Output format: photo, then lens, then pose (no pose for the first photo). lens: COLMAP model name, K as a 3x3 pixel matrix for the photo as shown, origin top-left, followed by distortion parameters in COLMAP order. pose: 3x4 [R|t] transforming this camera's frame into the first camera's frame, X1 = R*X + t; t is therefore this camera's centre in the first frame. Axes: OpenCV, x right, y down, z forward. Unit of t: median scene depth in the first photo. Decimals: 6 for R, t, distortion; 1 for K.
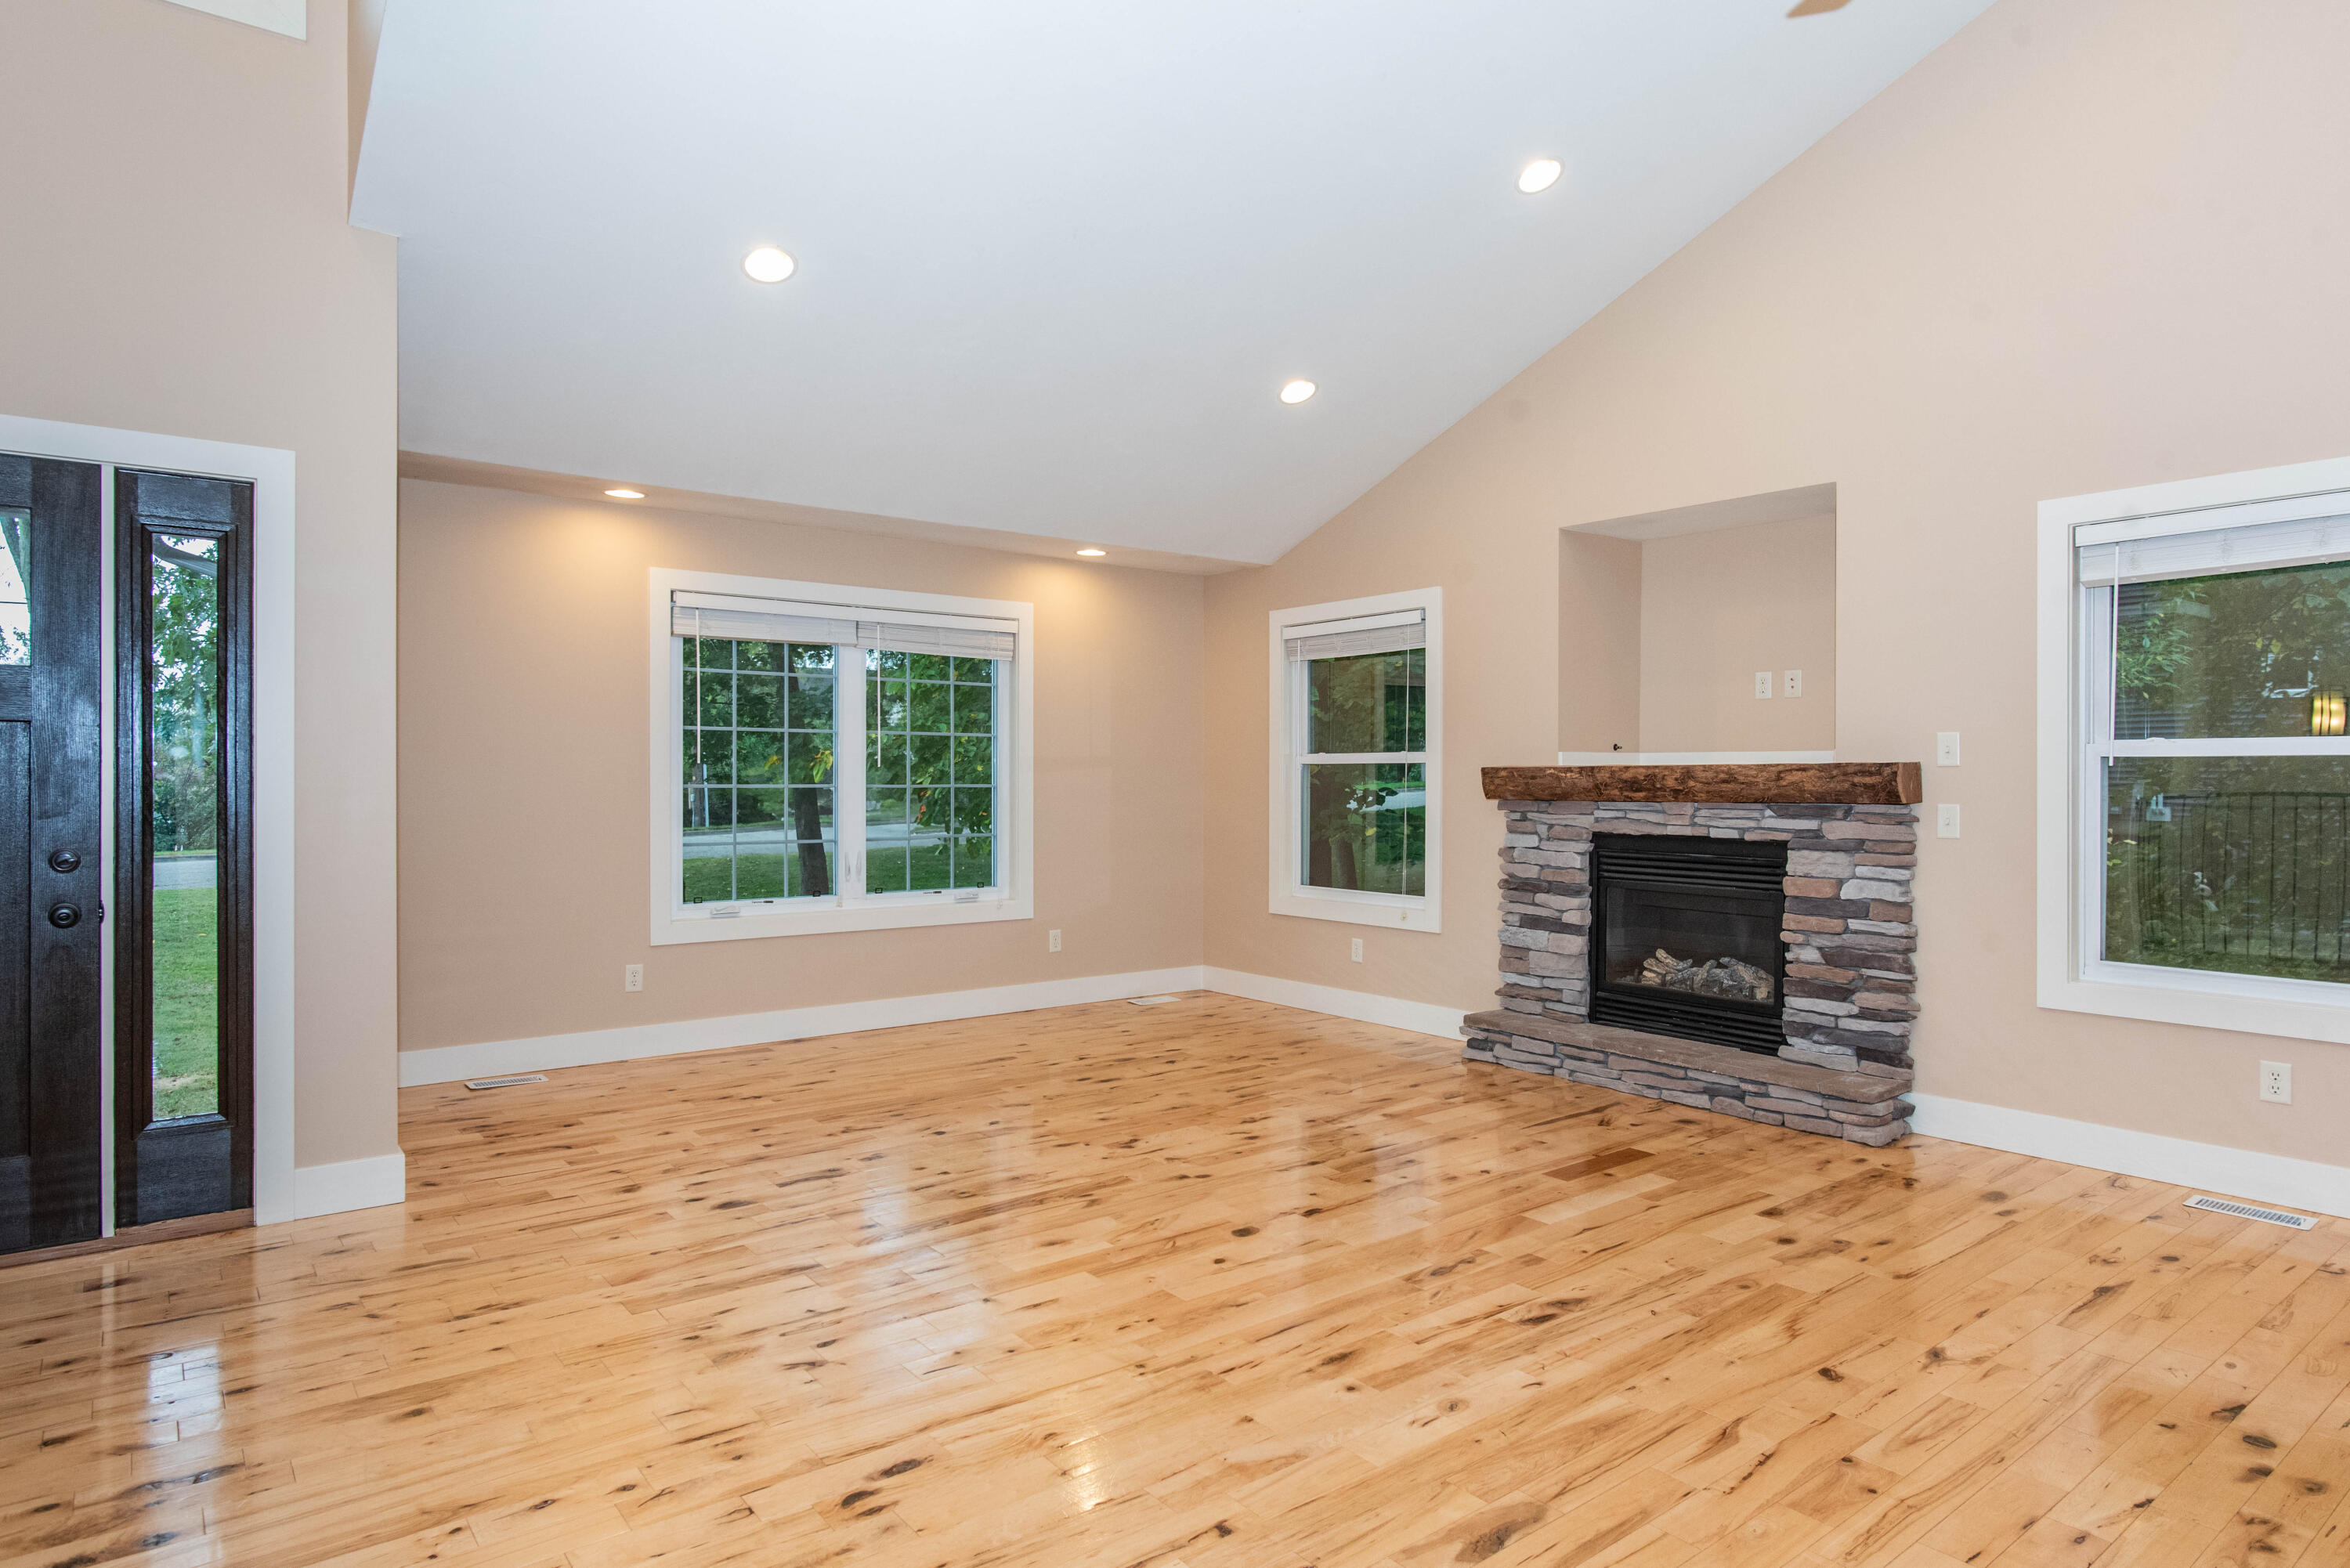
lens RADIAL K [[1329.6, 0, 1178.7], [0, 1329.6, 783.9], [0, 0, 1]] dist [-0.003261, 0.000518]
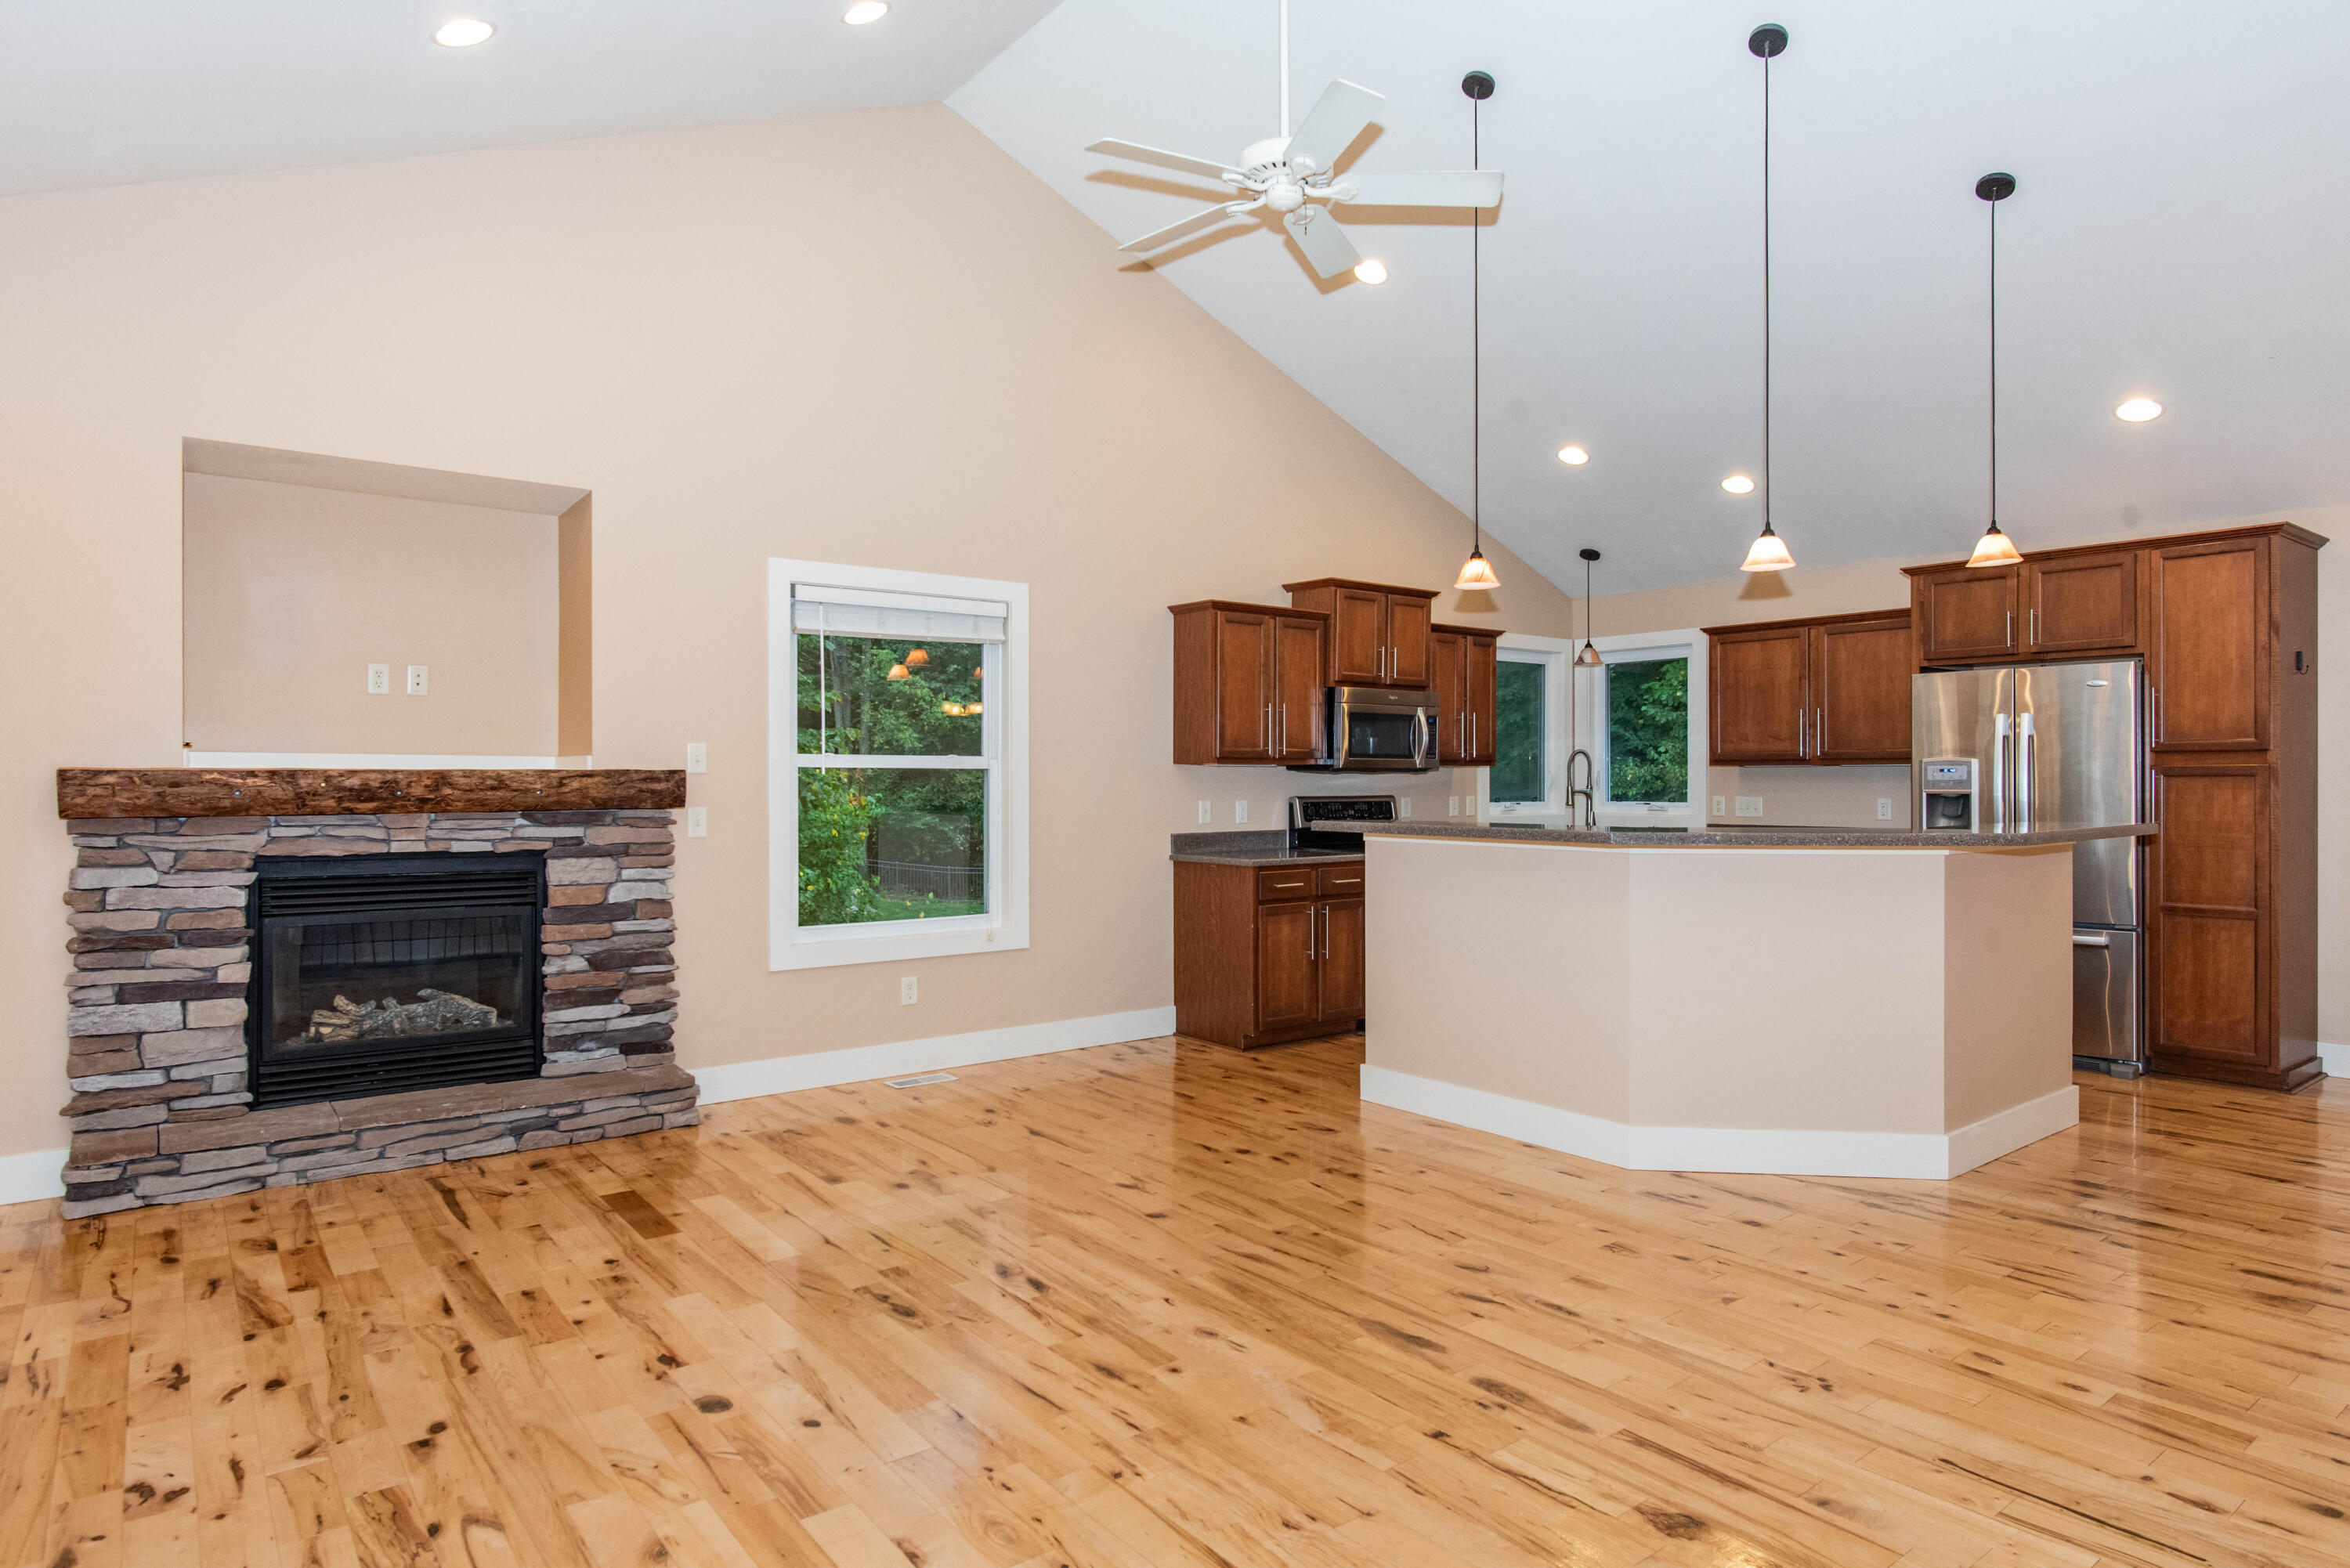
lens RADIAL K [[1329.6, 0, 1178.7], [0, 1329.6, 783.9], [0, 0, 1]] dist [-0.003261, 0.000518]
pose [[0.007049, -0.003563, 0.999969, -0.516160], [0.004613, 0.999983, 0.003530, -0.006363], [-0.999965, 0.004588, 0.007065, 0.555686]]
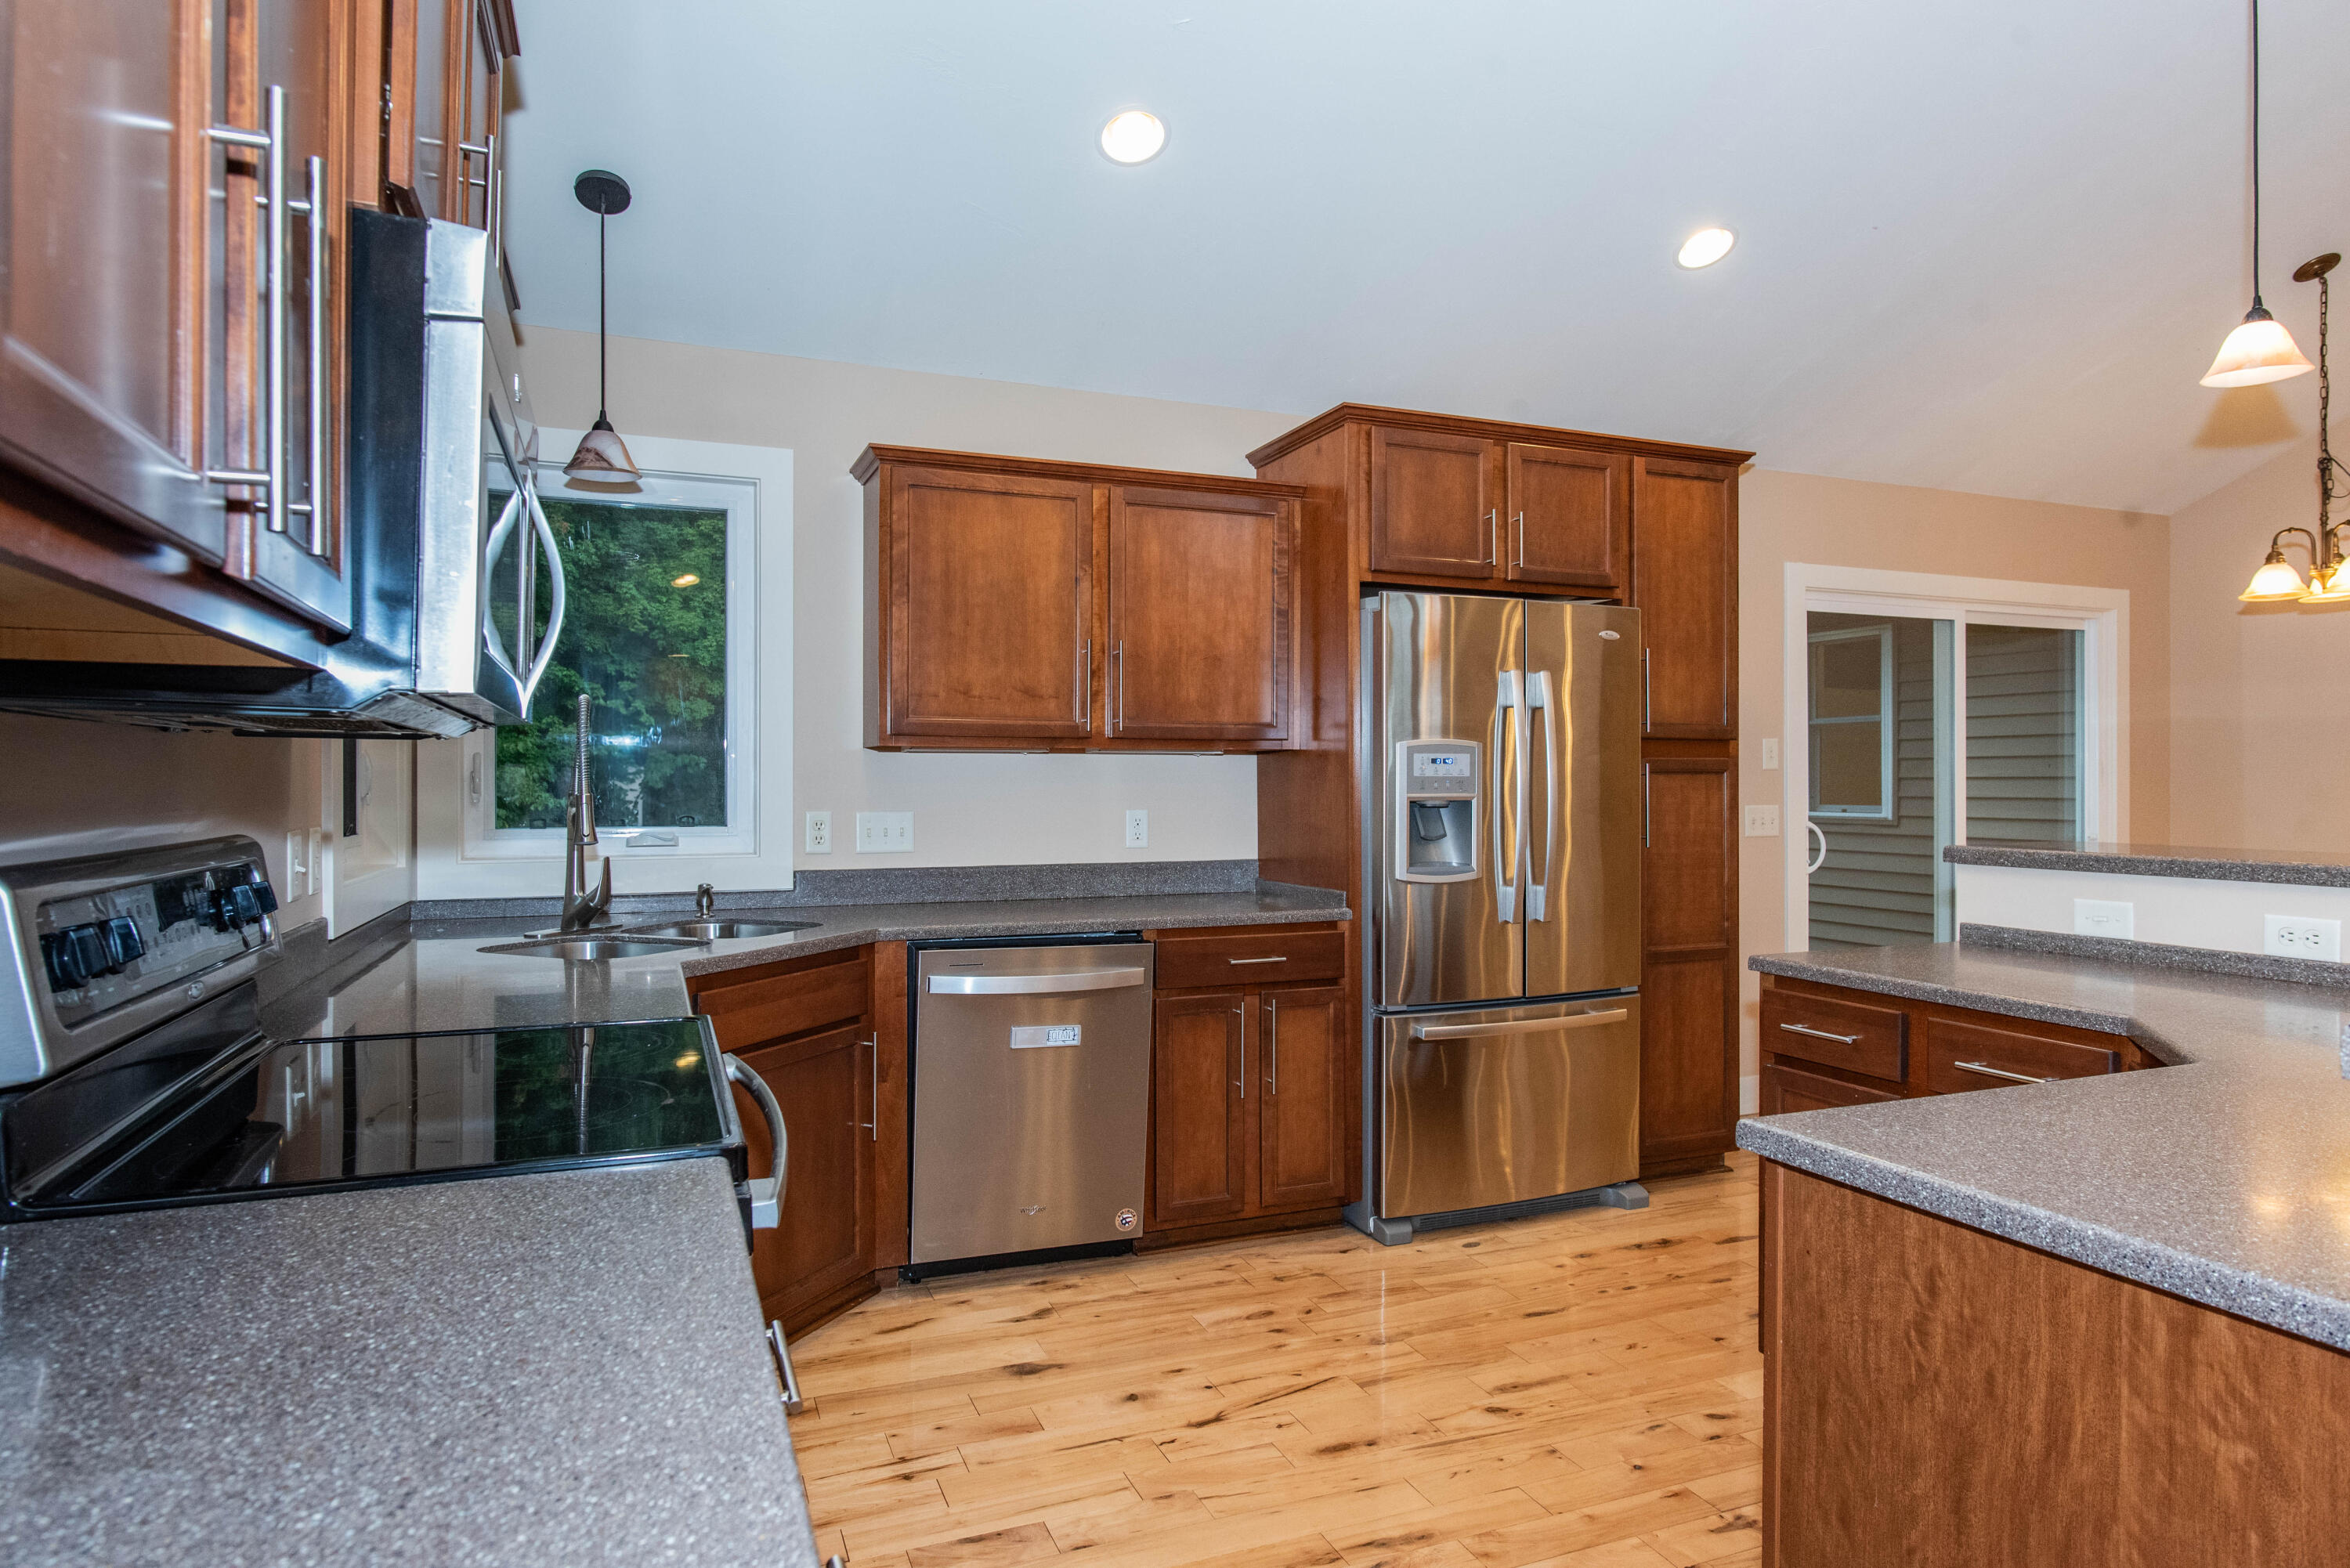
lens RADIAL K [[1329.6, 0, 1178.7], [0, 1329.6, 783.9], [0, 0, 1]] dist [-0.003261, 0.000518]
pose [[-0.959329, -0.000773, 0.282288, 0.684579], [0.000643, 0.999988, 0.004923, -0.002329], [-0.282289, 0.004905, -0.959317, 0.590621]]
